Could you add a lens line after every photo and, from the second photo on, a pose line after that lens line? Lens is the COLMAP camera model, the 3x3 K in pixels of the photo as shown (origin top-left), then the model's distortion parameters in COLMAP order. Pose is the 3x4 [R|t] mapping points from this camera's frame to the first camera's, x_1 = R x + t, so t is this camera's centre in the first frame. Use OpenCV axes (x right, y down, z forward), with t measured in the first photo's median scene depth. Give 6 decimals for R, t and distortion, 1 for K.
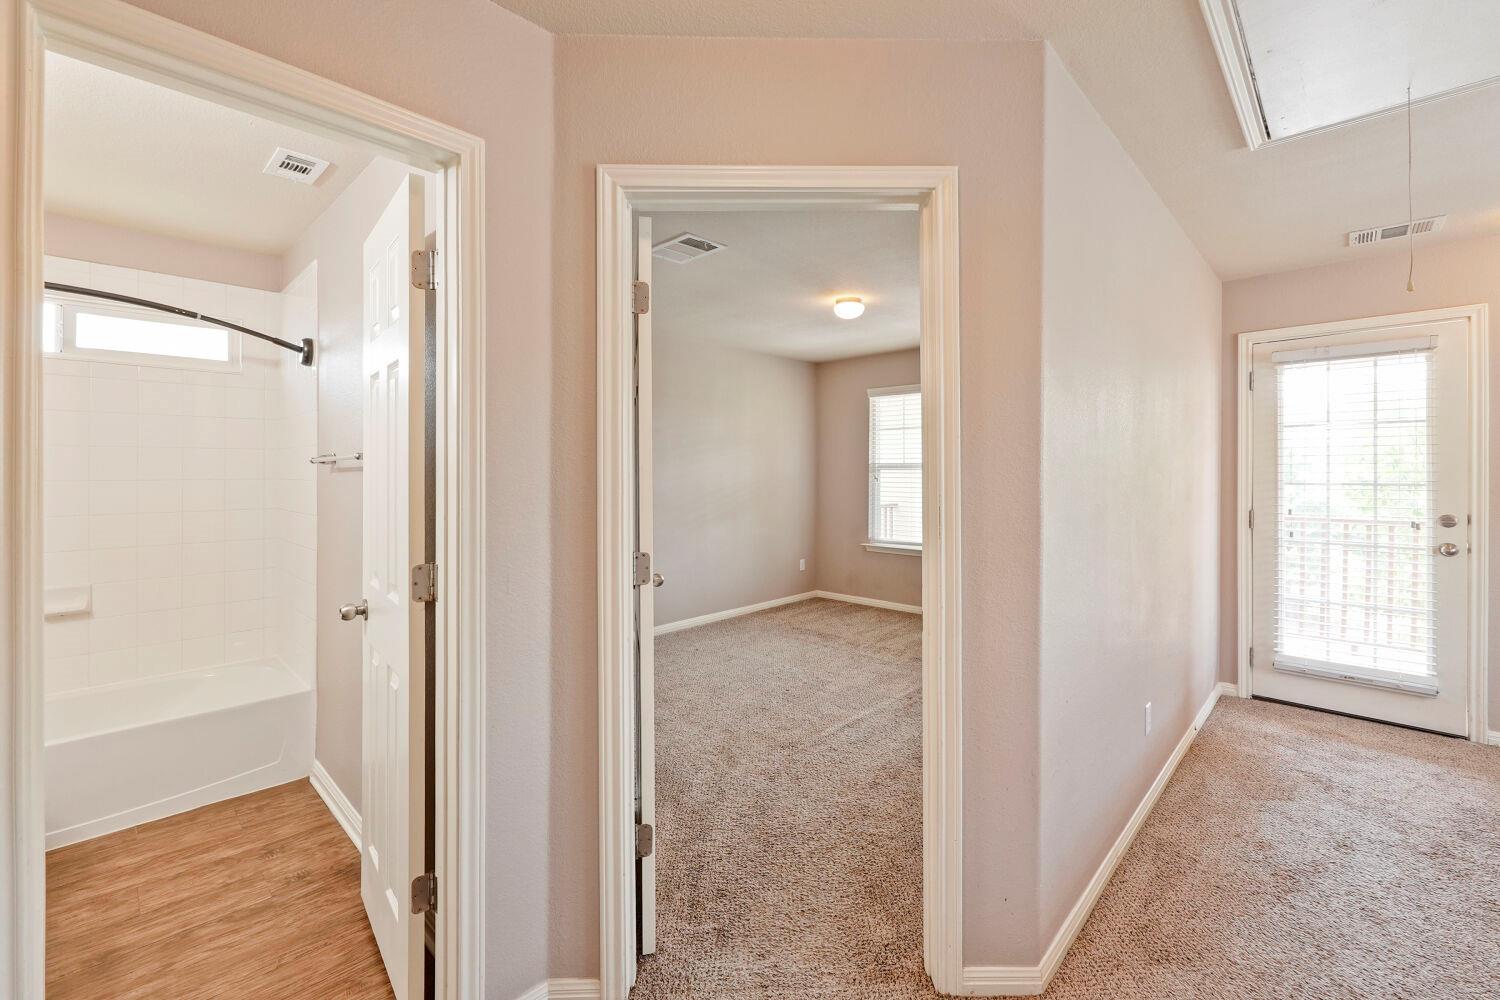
lens RADIAL K [[625.5, 0, 747.5], [0, 625.5, 463.8], [0, 0, 1]] dist [0.000340, 0.000065]
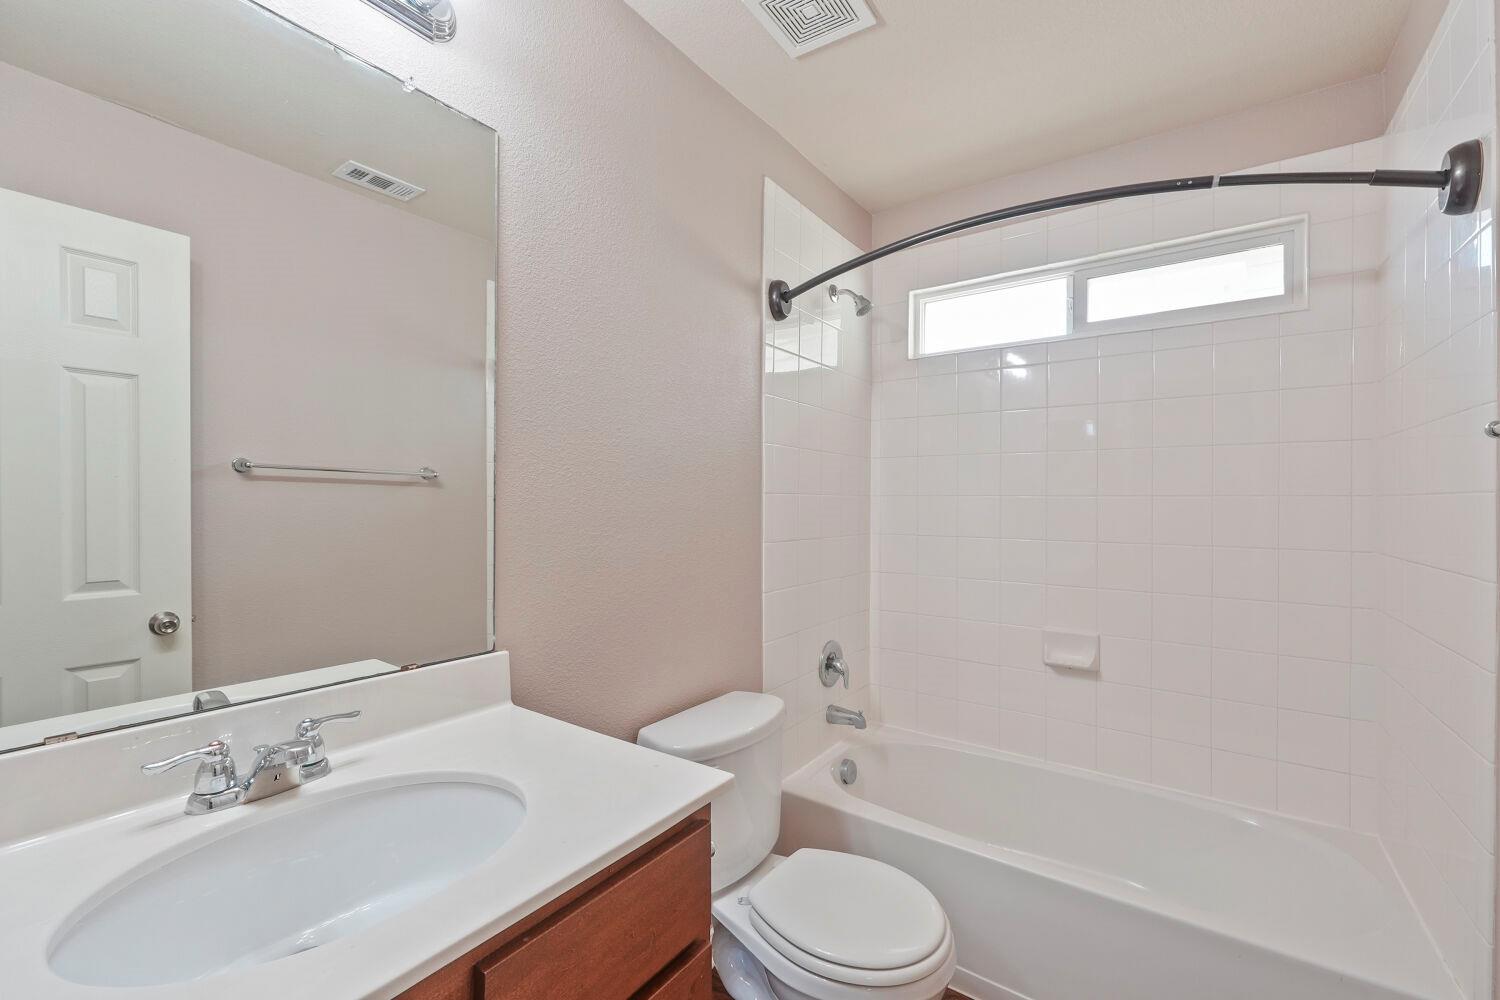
lens RADIAL K [[640.2, 0, 745.6], [0, 640.2, 492.8], [0, 0, 1]] dist [0.000237, -0.000345]
pose [[0.150261, -0.008638, -0.988609, -0.362343], [0.004206, 0.999958, -0.008098, 0.030755], [0.988637, -0.002941, 0.150291, 0.472973]]
